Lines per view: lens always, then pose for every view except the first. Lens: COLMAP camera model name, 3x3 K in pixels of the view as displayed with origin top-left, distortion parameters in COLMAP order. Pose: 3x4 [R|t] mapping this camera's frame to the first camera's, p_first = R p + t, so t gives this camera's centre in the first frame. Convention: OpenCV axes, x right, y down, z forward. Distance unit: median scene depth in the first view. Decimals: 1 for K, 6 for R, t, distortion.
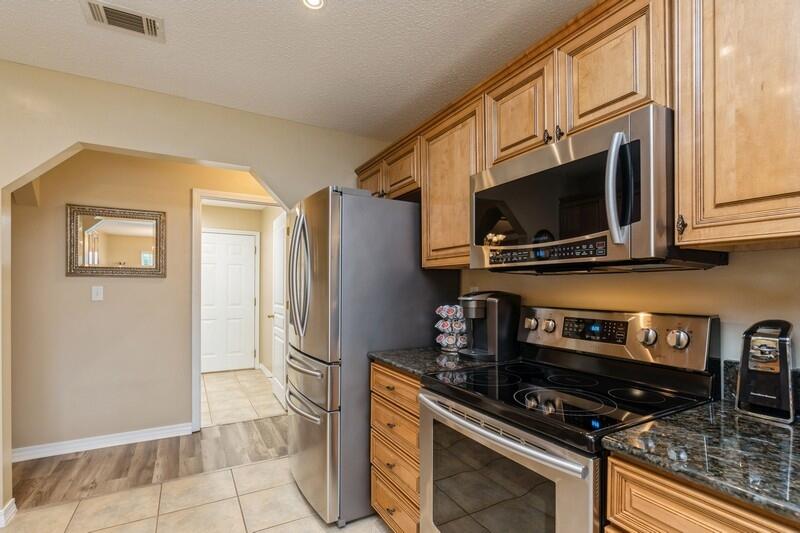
lens RADIAL K [[384.2, 0, 399.8], [0, 384.2, 286.3], [0, 0, 1]] dist [-0.001475, -0.000081]
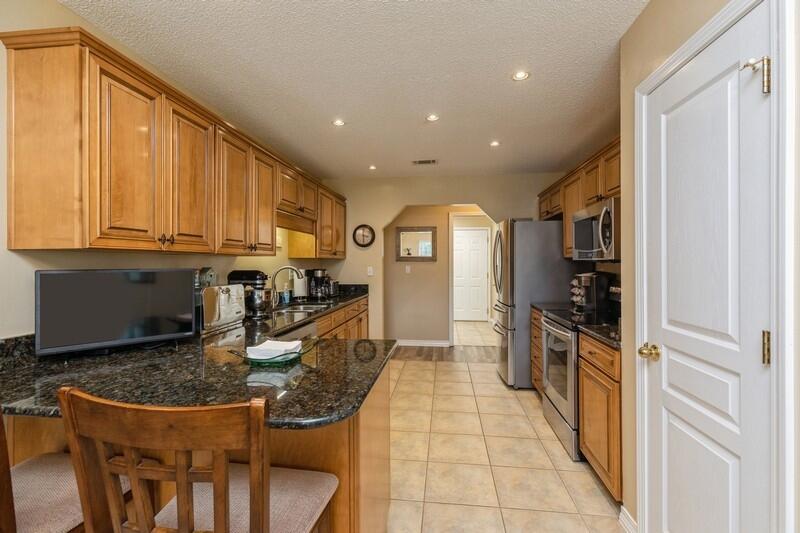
lens RADIAL K [[361.0, 0, 401.4], [0, 361.0, 262.0], [0, 0, 1]] dist [-0.000163, 0.000010]
pose [[0.807707, -0.003547, -0.589573, 0.376024], [0.003006, 0.999994, -0.001899, -0.023606], [0.589576, -0.000238, 0.807713, -0.679882]]
